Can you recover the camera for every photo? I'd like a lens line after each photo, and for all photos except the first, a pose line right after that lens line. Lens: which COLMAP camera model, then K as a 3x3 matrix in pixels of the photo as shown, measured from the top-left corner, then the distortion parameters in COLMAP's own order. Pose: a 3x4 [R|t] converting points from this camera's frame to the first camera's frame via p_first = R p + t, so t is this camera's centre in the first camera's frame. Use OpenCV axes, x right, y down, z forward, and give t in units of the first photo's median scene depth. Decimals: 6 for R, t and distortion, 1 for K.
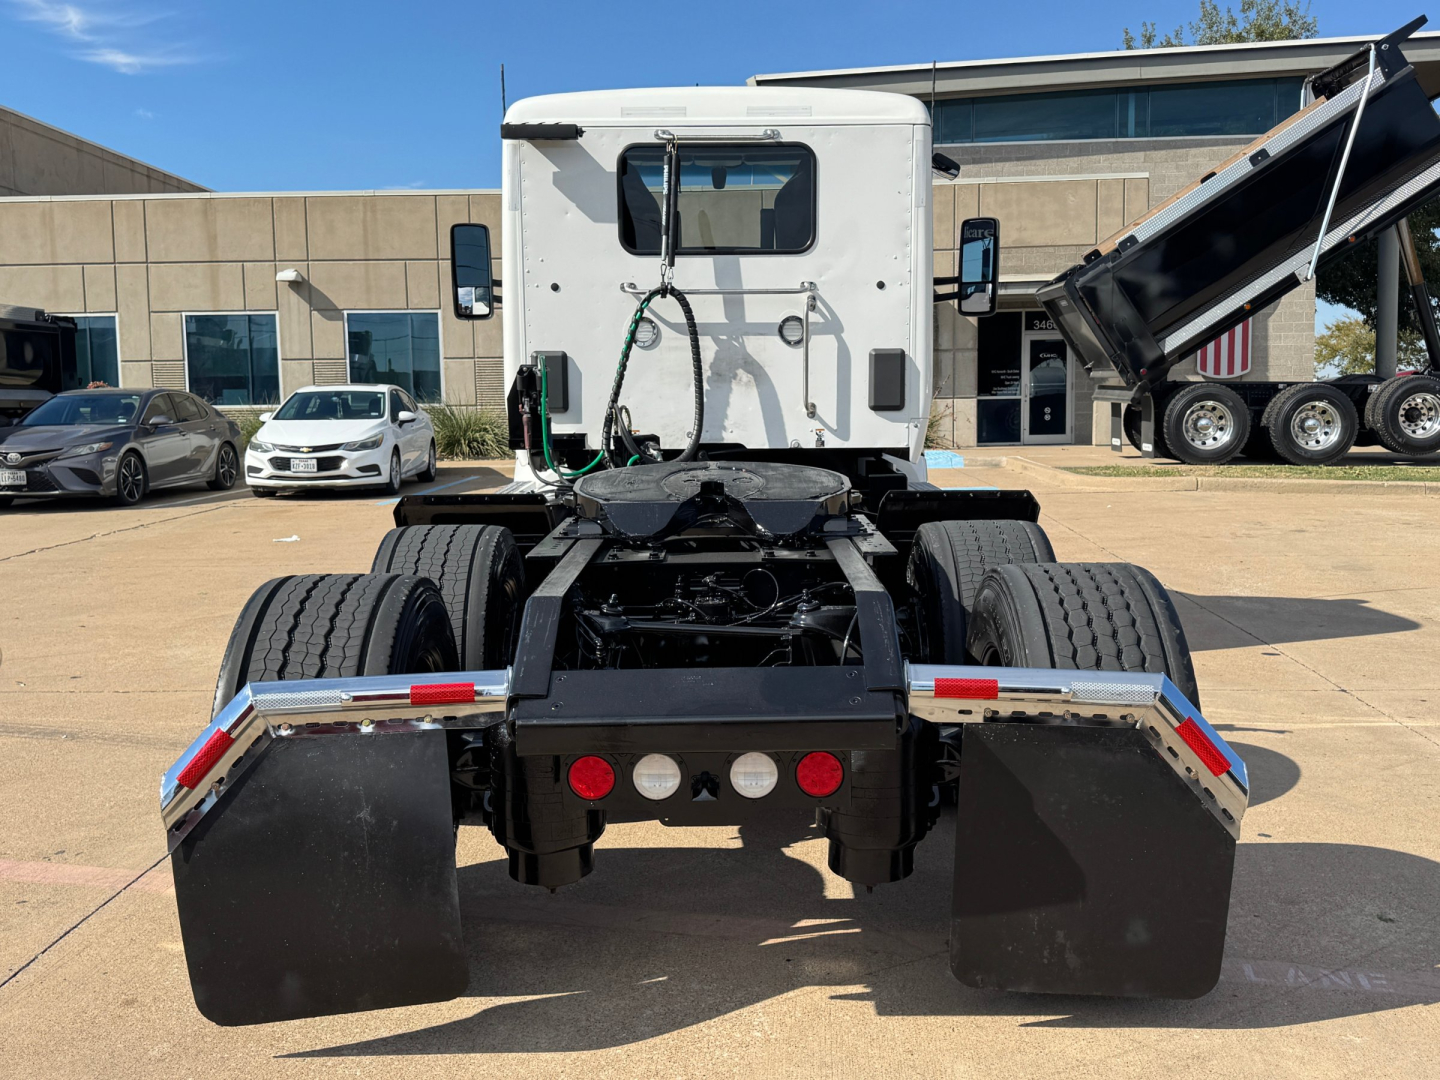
lens RADIAL K [[1381.7, 0, 716.8], [0, 1381.7, 552.4], [0, 0, 1]] dist [-0.017169, 0.000000]
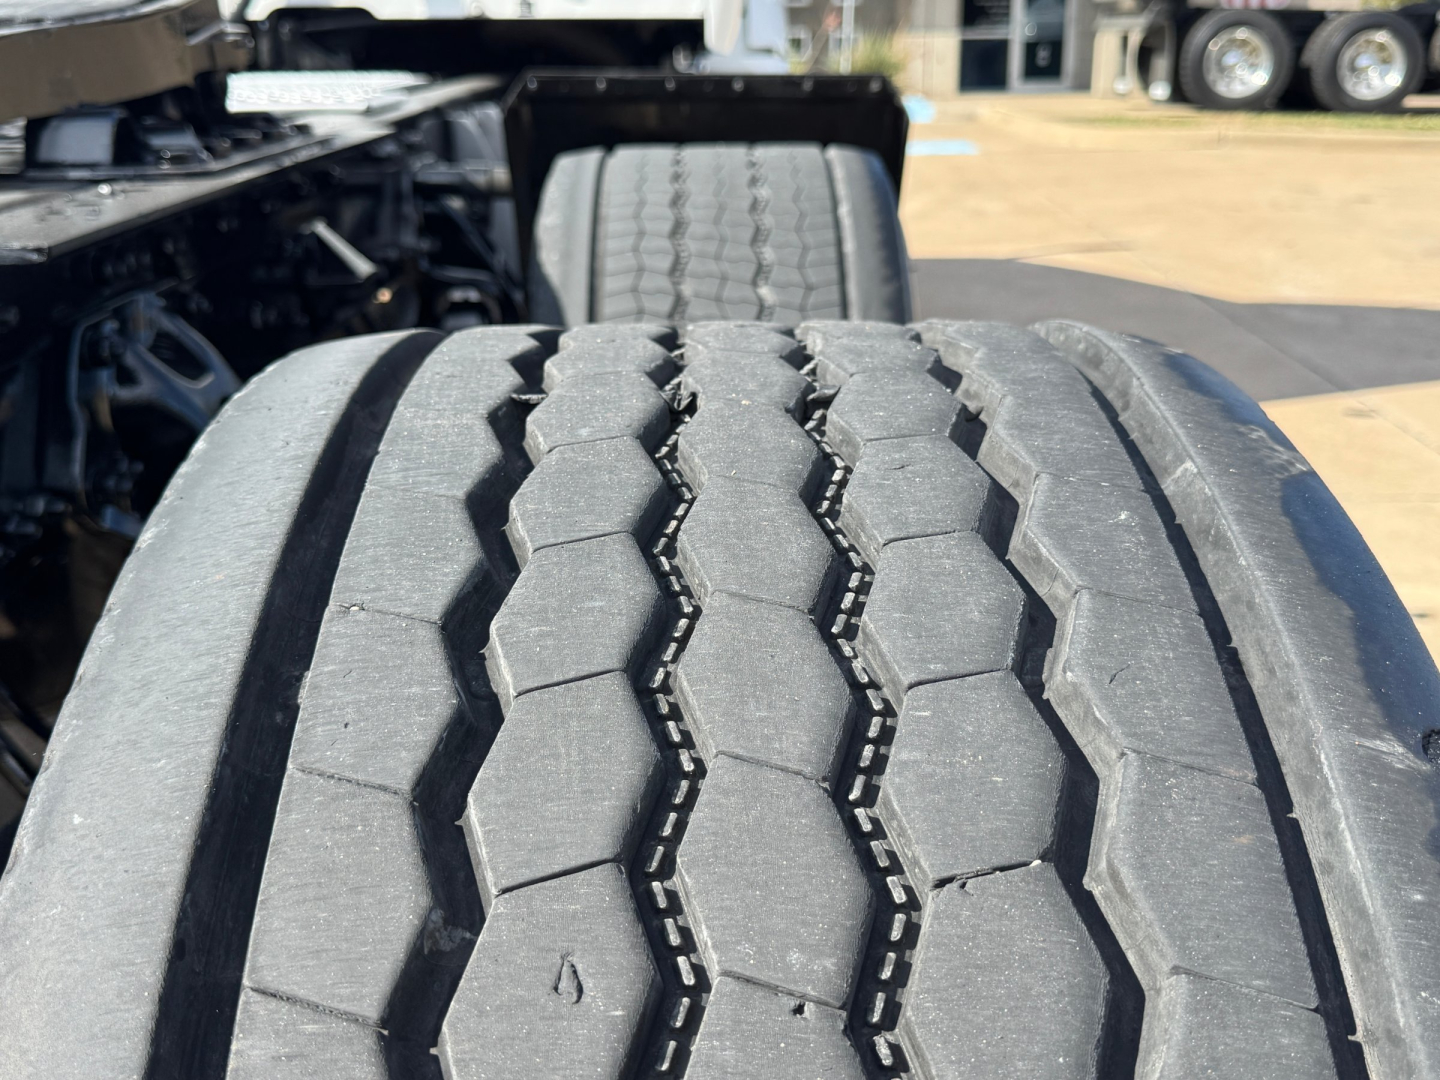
lens RADIAL K [[1444.3, 0, 727.3], [0, 1444.3, 536.9], [0, 0, 1]] dist [0.053499, 0.000000]
pose [[0.999498, 0.003431, 0.031488, 0.033367], [-0.010102, 0.976736, 0.214208, -0.002111], [-0.030020, -0.214418, 0.976280, 0.118507]]
